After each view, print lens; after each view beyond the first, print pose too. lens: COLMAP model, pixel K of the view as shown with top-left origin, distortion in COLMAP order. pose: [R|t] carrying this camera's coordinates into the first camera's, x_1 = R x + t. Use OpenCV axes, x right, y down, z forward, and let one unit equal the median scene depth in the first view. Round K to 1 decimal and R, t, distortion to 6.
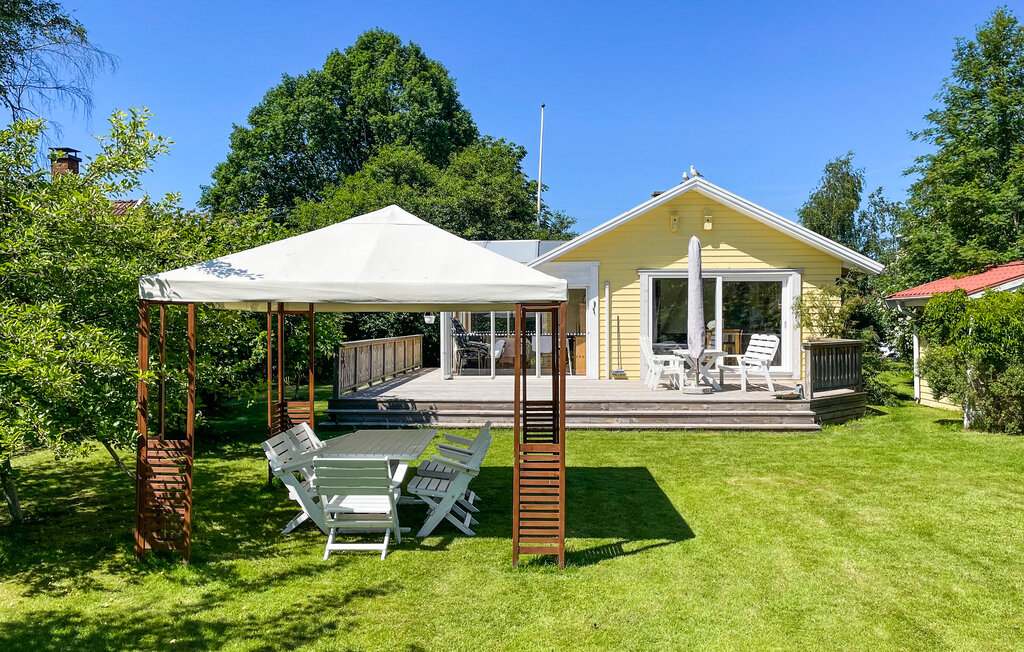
lens RADIAL K [[798.7, 0, 501.6], [0, 798.7, 327.4], [0, 0, 1]] dist [0.052791, -0.010501]
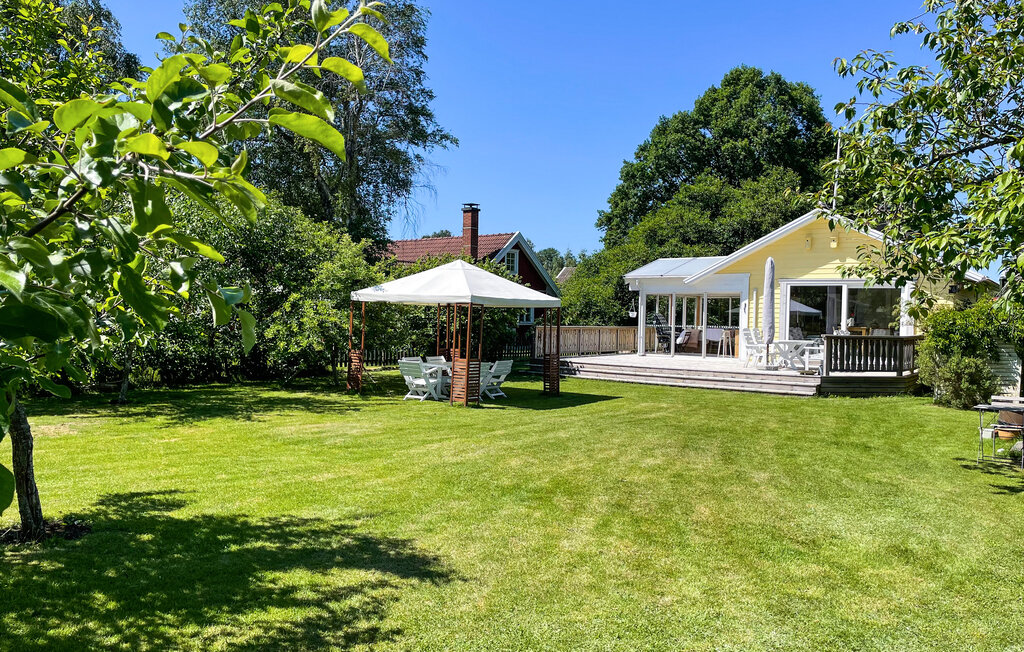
lens RADIAL K [[798.7, 0, 521.1], [0, 798.7, 324.4], [0, 0, 1]] dist [0.052791, -0.010501]
pose [[0.837019, 0.024834, -0.546610, 0.541233], [-0.025985, 0.999646, 0.005627, 0.005316], [0.546556, 0.009494, 0.837368, -0.331316]]
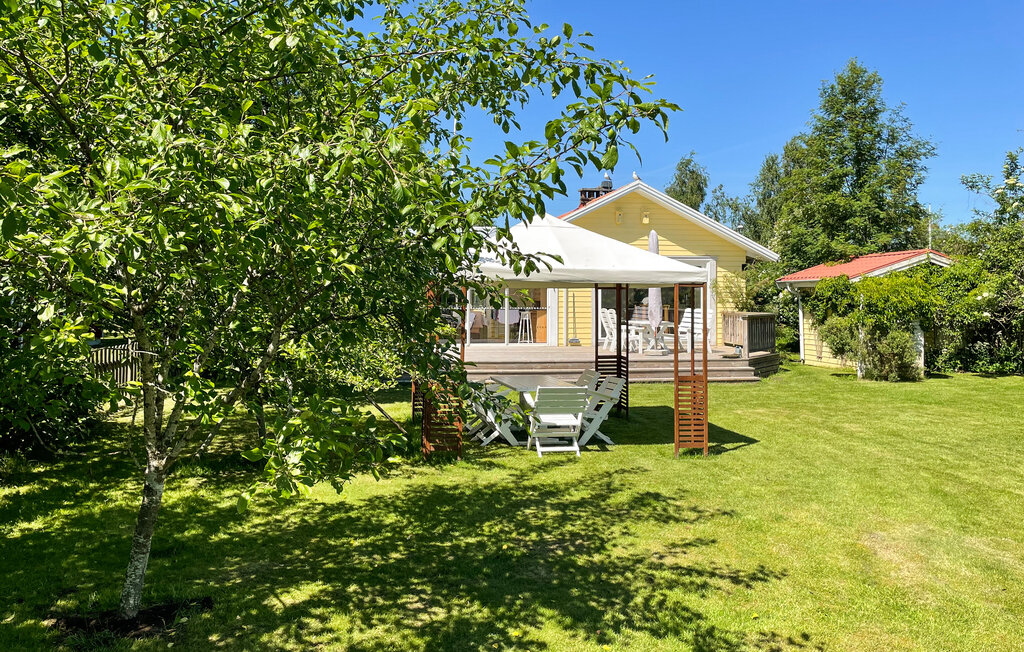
lens RADIAL K [[798.7, 0, 464.1], [0, 798.7, 276.3], [0, 0, 1]] dist [0.052791, -0.010501]
pose [[0.984721, 0.010524, 0.173822, -0.229137], [-0.004206, 0.999318, -0.036679, 0.005444], [-0.174090, 0.035387, 0.984094, -0.156937]]
